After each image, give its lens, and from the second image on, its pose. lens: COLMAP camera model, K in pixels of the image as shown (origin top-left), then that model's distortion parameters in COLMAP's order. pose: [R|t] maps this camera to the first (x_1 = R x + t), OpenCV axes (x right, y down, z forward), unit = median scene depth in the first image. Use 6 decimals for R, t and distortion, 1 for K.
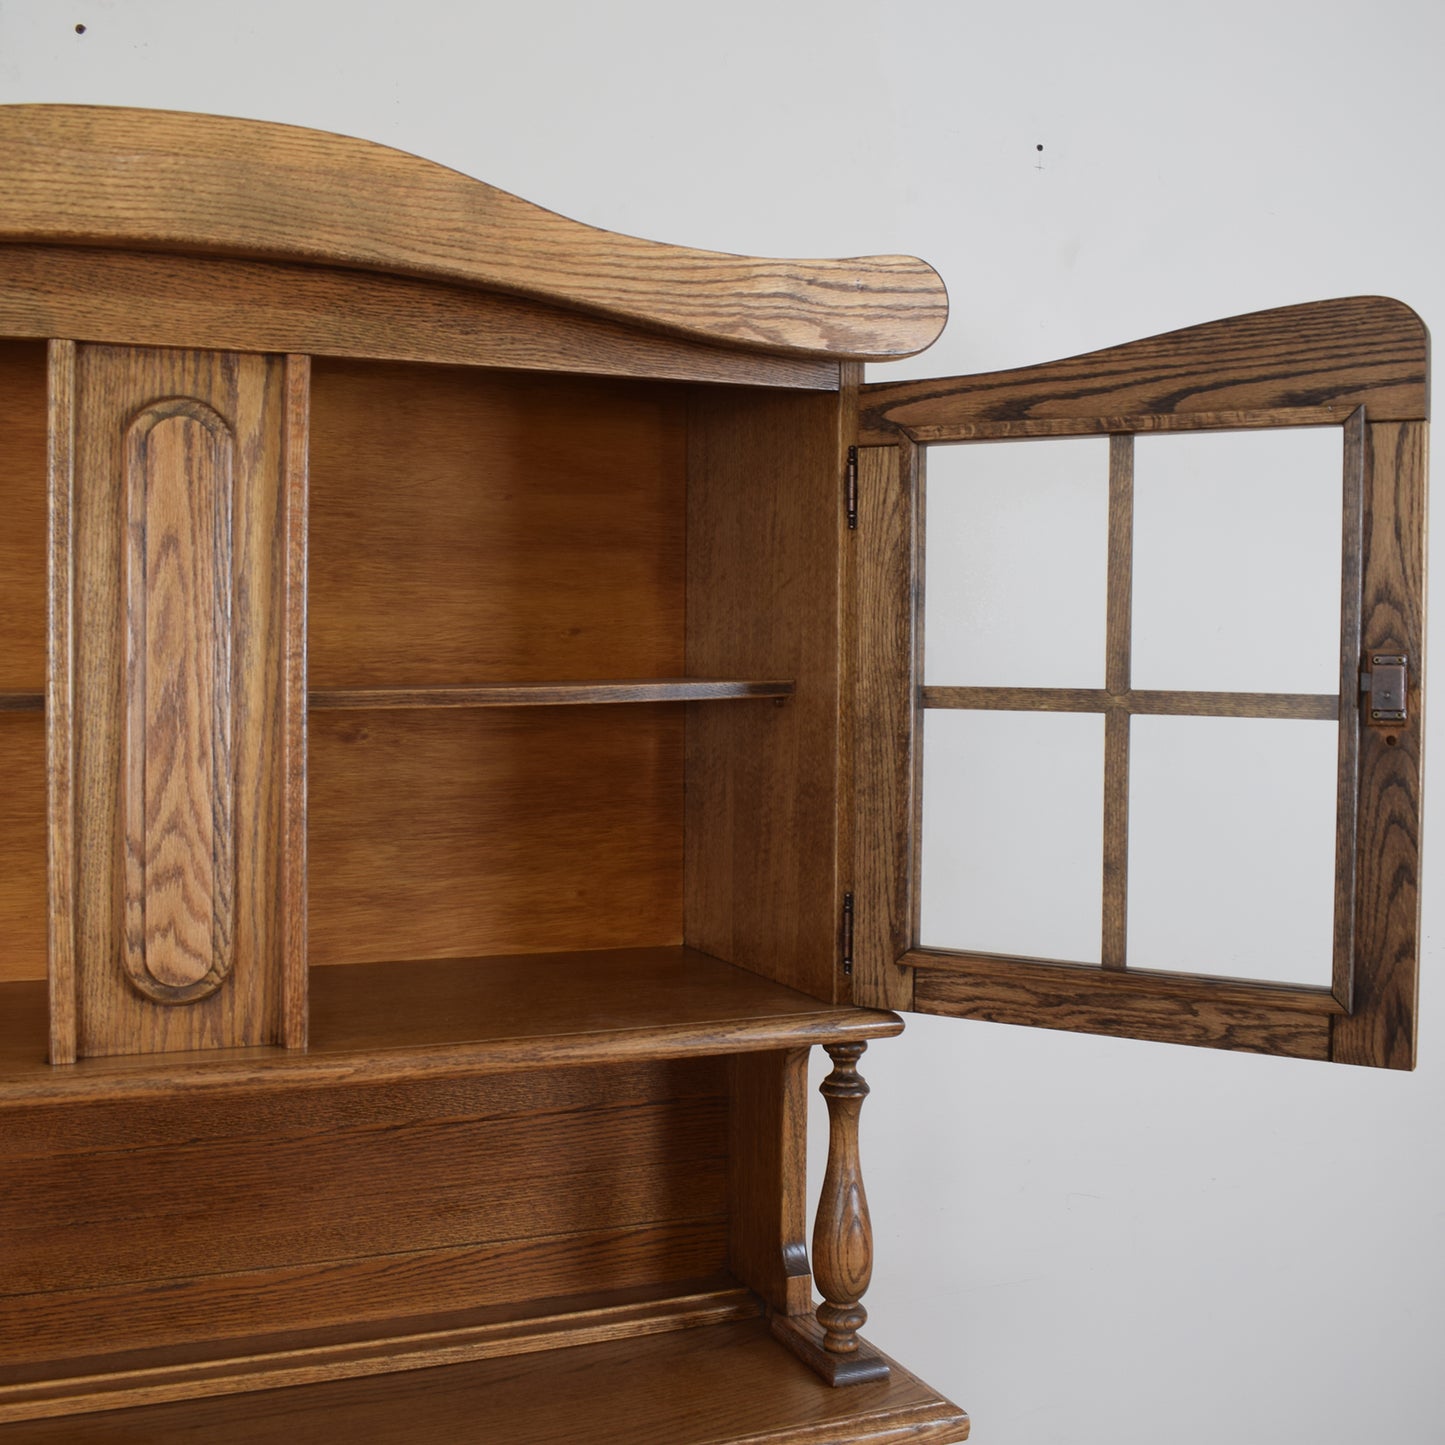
lens RADIAL K [[1750.4, 0, 696.6], [0, 1750.4, 702.2], [0, 0, 1]] dist [-0.100237, 0.025282]
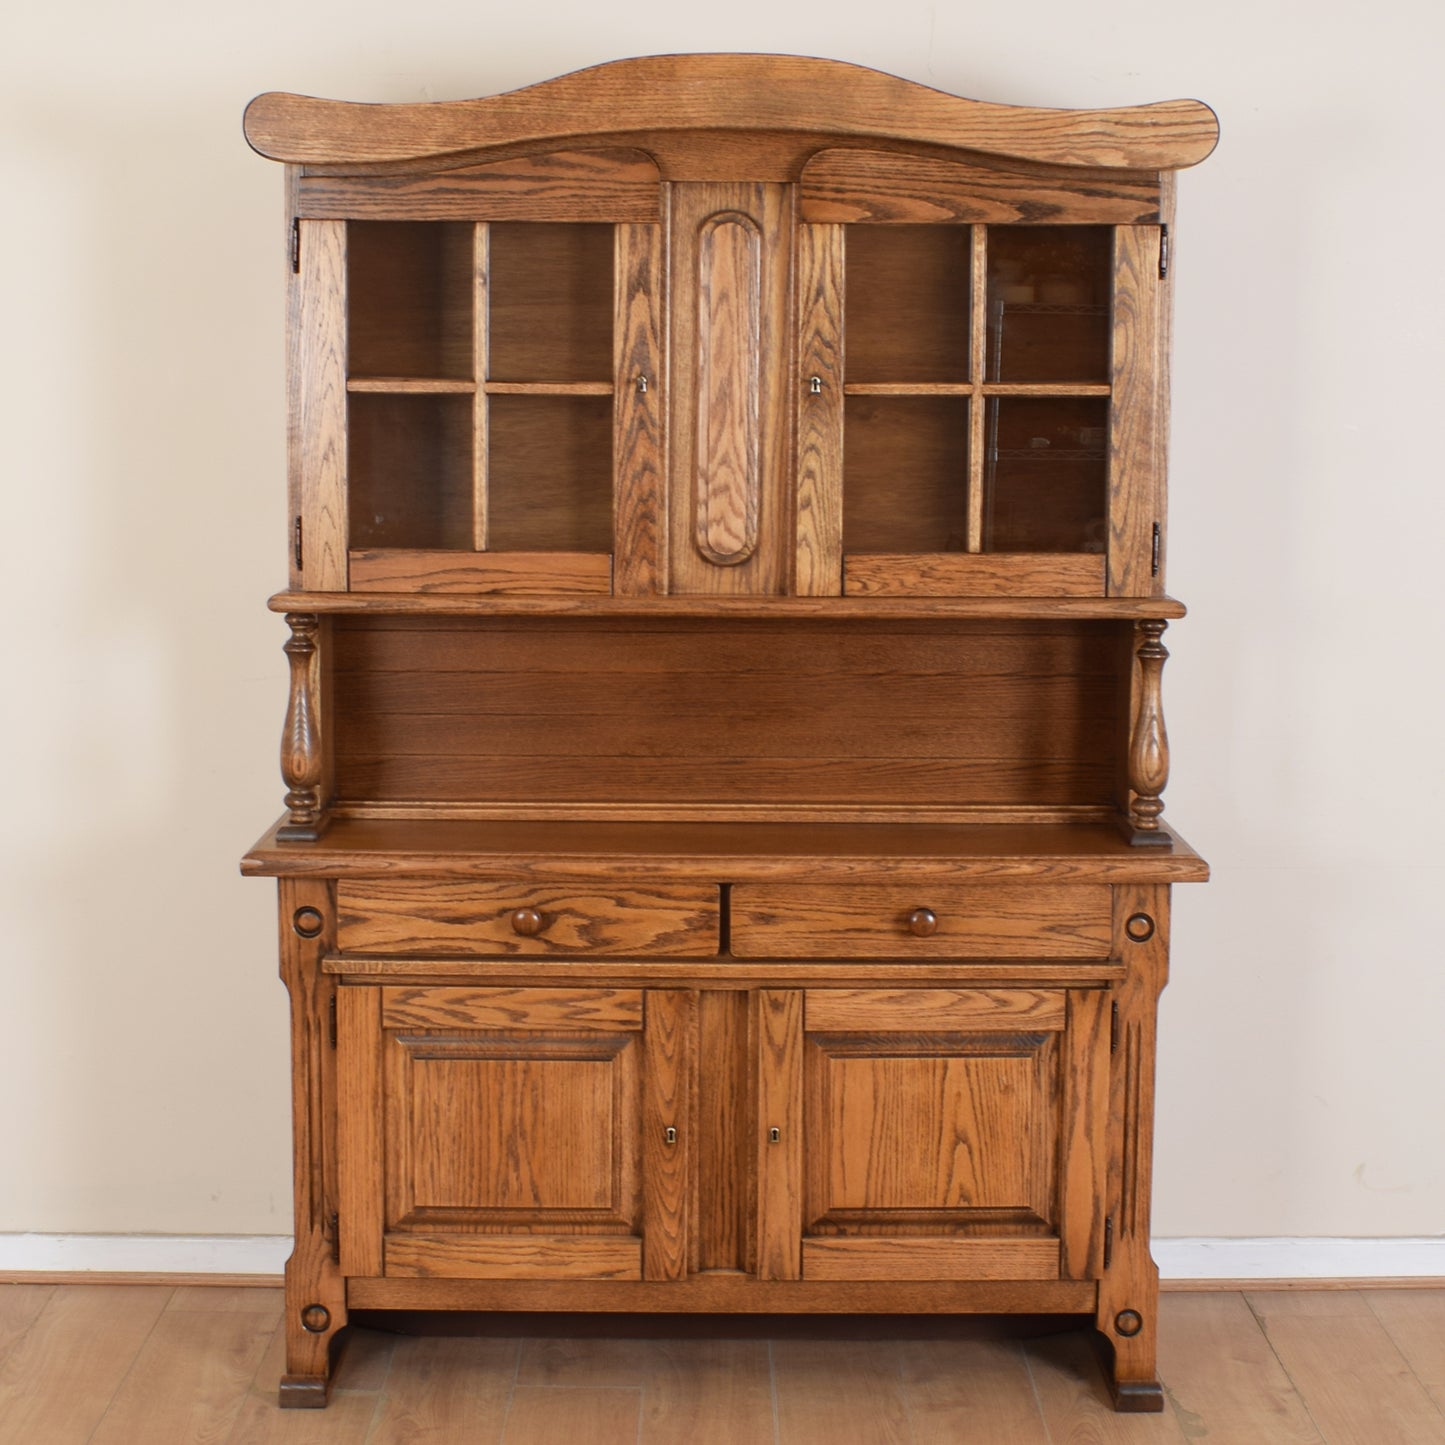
lens RADIAL K [[2643.6, 0, 719.7], [0, 2643.6, 725.9], [0, 0, 1]] dist [-0.085144, -0.052949]
pose [[0.924316, 0.055851, -0.377518, 0.703103], [-0.010989, 0.992718, 0.119959, 0.016976], [0.381469, -0.106732, 0.918199, -1.449852]]
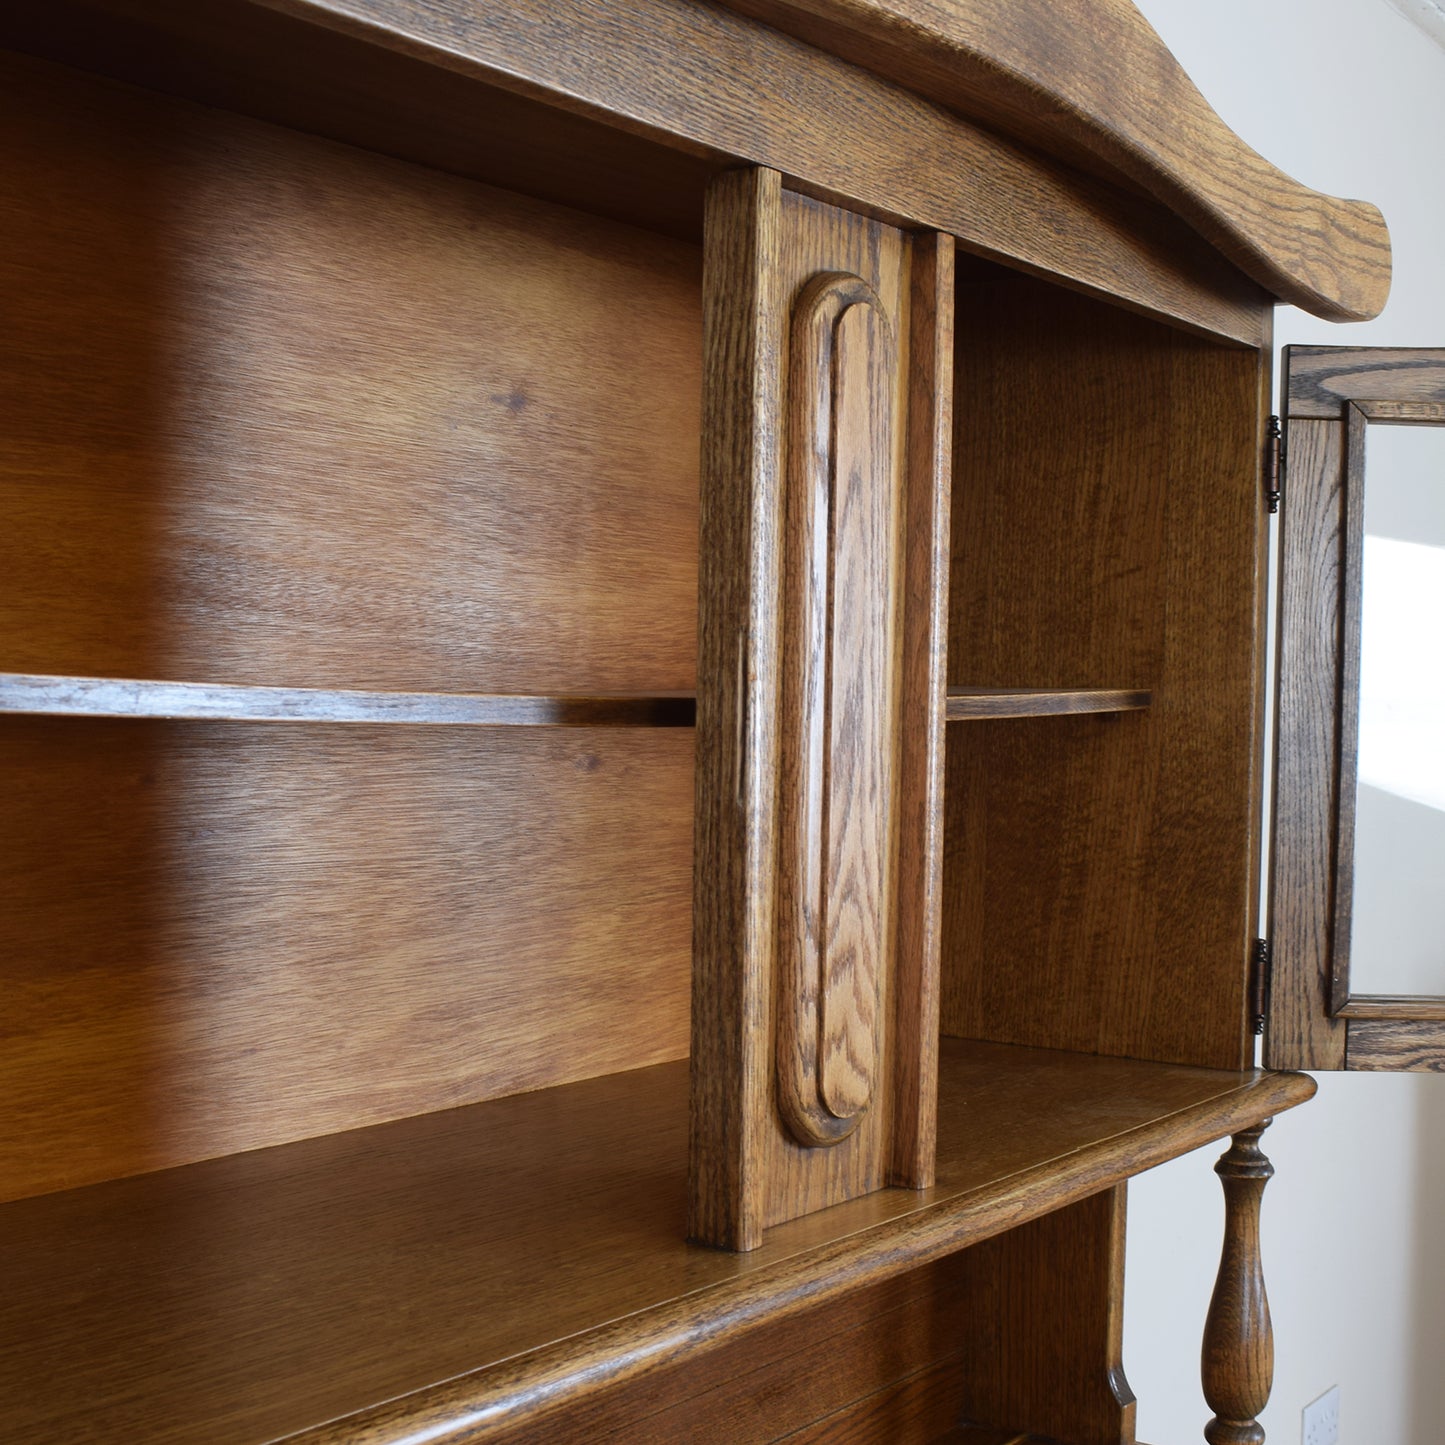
lens RADIAL K [[2173.4, 0, 720.6], [0, 2173.4, 772.4], [0, 0, 1]] dist [-0.096214, 0.011470]
pose [[0.847897, -0.011434, 0.530038, -0.804336], [-0.001023, 0.999730, 0.023203, 0.003887], [-0.530160, -0.020215, 0.847656, 0.284377]]
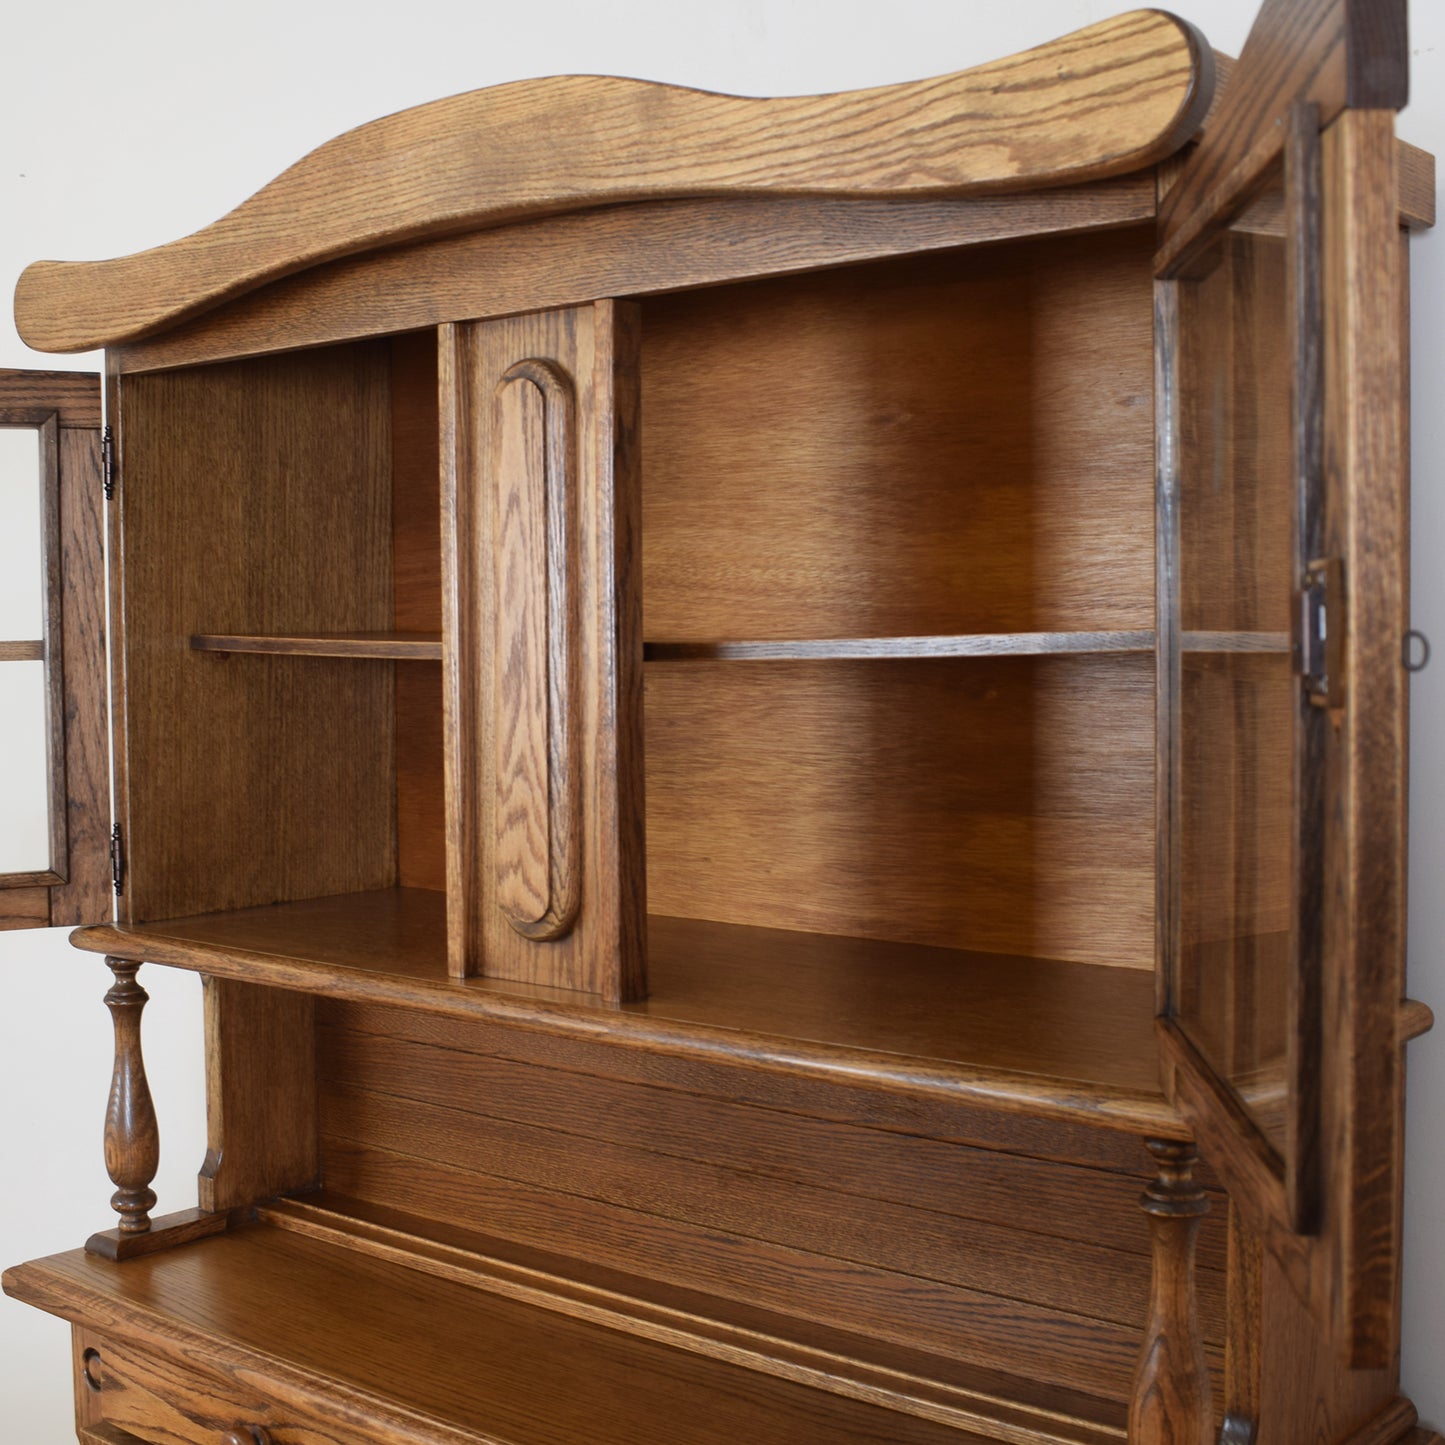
lens RADIAL K [[2010.0, 0, 708.9], [0, 2010.0, 716.5], [0, 0, 1]] dist [-0.087265, -0.010378]
pose [[0.461307, 0.032313, -0.886652, 0.827771], [-0.005830, 0.999425, 0.033389, -0.002184], [0.887221, -0.010234, 0.461230, 0.535556]]
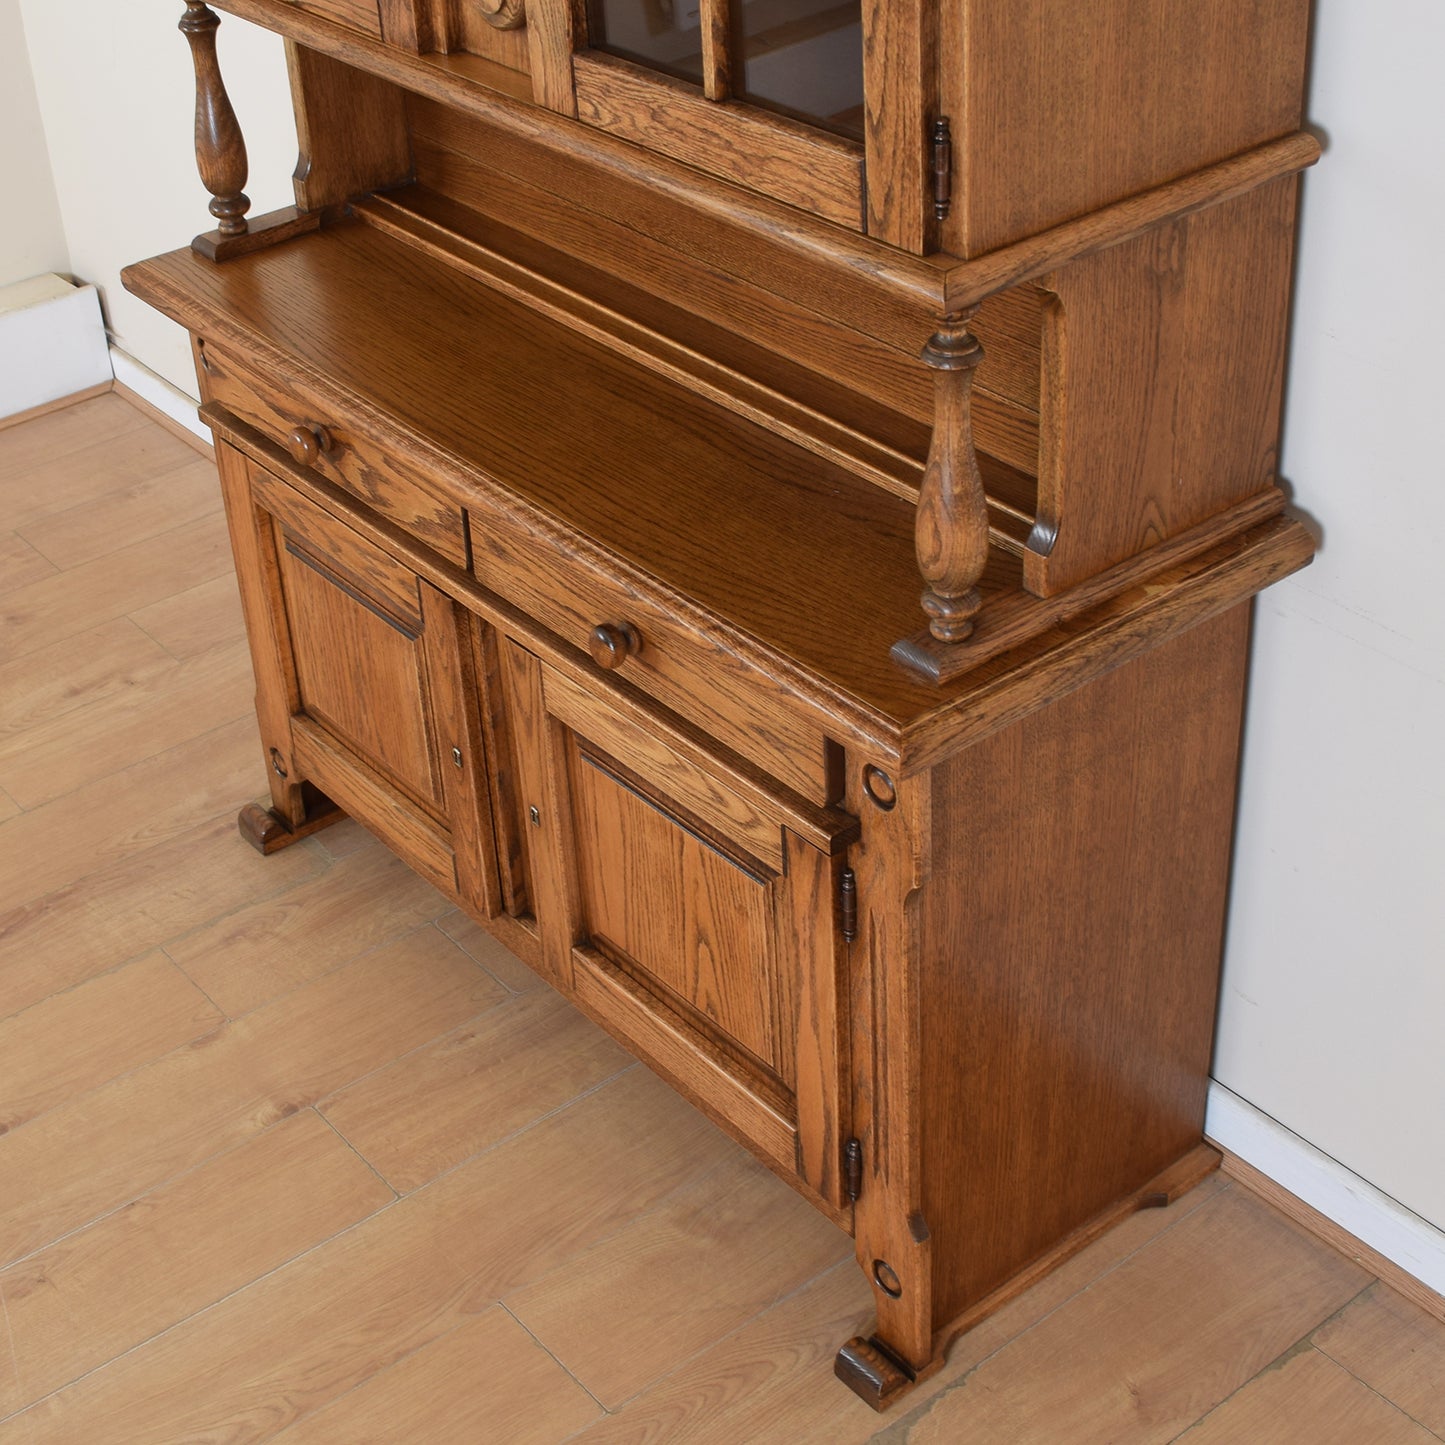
lens RADIAL K [[2363.8, 0, 682.3], [0, 2363.8, 636.6], [0, 0, 1]] dist [-0.093261, 0.008357]
pose [[0.266001, 0.496337, -0.826373, 1.183582], [0.039448, 0.850935, 0.523787, -0.280977], [0.963165, -0.171927, 0.206770, 0.736816]]
